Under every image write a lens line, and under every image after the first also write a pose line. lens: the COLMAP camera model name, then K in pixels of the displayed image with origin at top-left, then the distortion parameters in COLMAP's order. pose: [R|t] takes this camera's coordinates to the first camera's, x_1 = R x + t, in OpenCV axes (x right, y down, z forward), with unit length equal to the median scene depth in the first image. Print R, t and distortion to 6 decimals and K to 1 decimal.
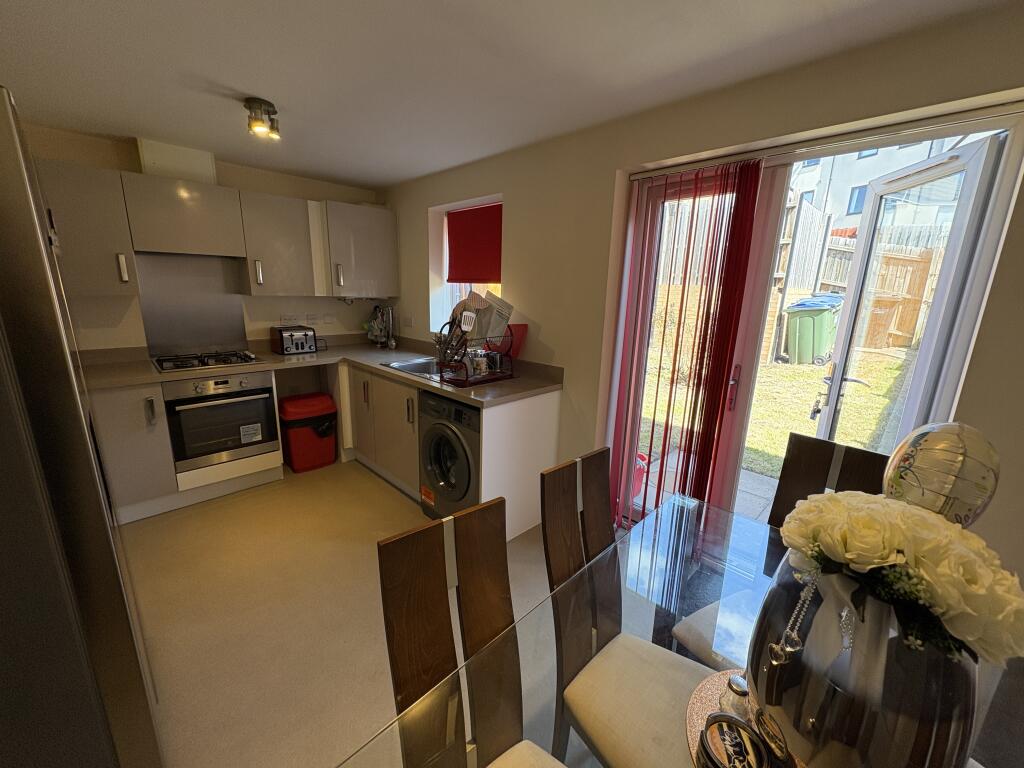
lens RADIAL K [[409.6, 0, 512.0], [0, 409.6, 384.0], [0, 0, 1]] dist [-0.000162, 0.000085]
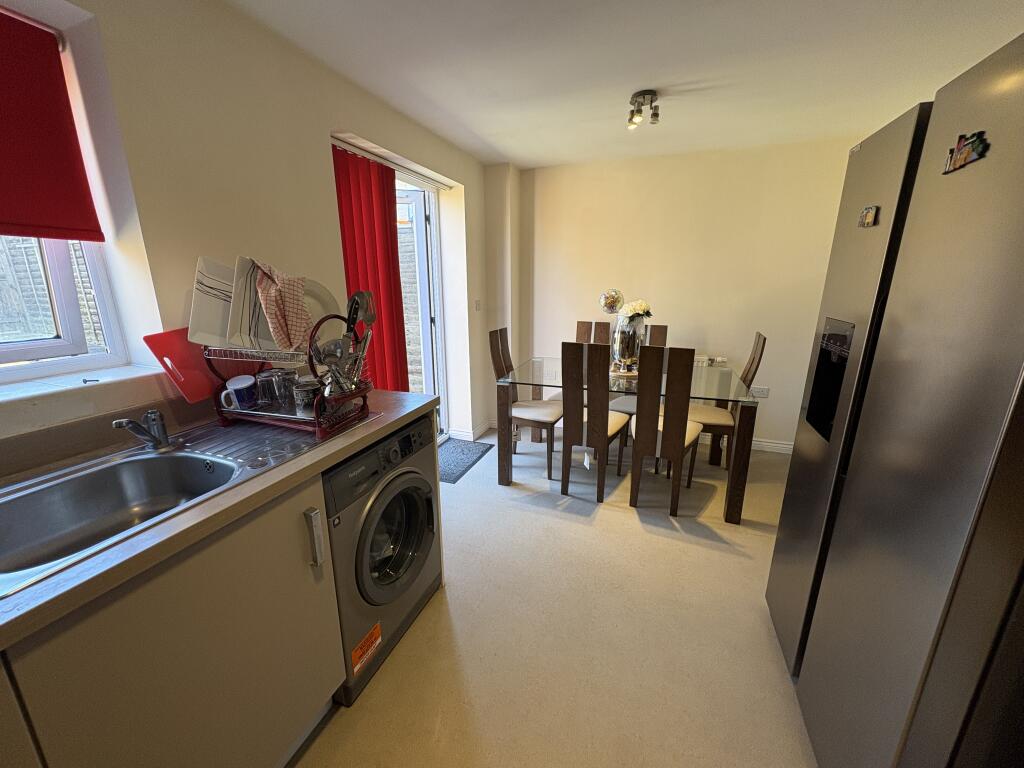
lens RADIAL K [[409.6, 0, 512.0], [0, 409.6, 384.0], [0, 0, 1]] dist [-0.000162, 0.000085]
pose [[-0.421849, -0.250680, 0.871323, -0.580562], [0.198830, 0.912047, 0.358660, -0.169519], [-0.884596, 0.324545, -0.334903, 0.784021]]
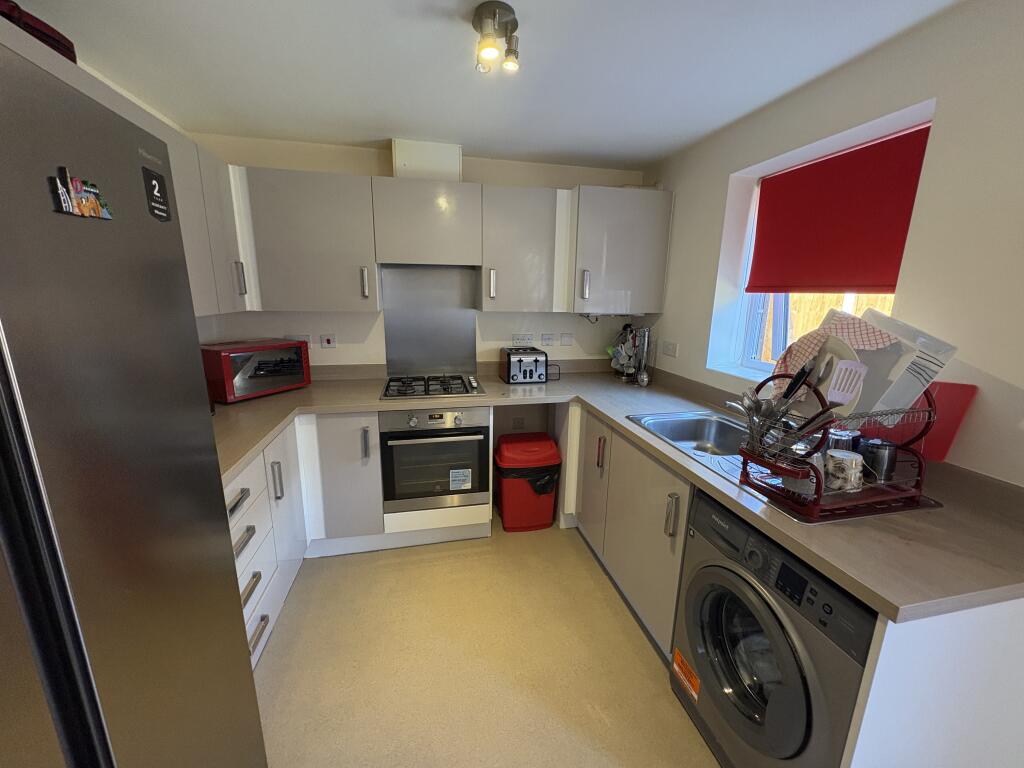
lens RADIAL K [[409.6, 0, 512.0], [0, 409.6, 384.0], [0, 0, 1]] dist [-0.000162, 0.000085]
pose [[0.844755, 0.103250, -0.525099, -0.133669], [-0.114092, 0.993400, 0.011787, -0.086264], [0.522850, 0.049953, 0.850960, 0.331040]]
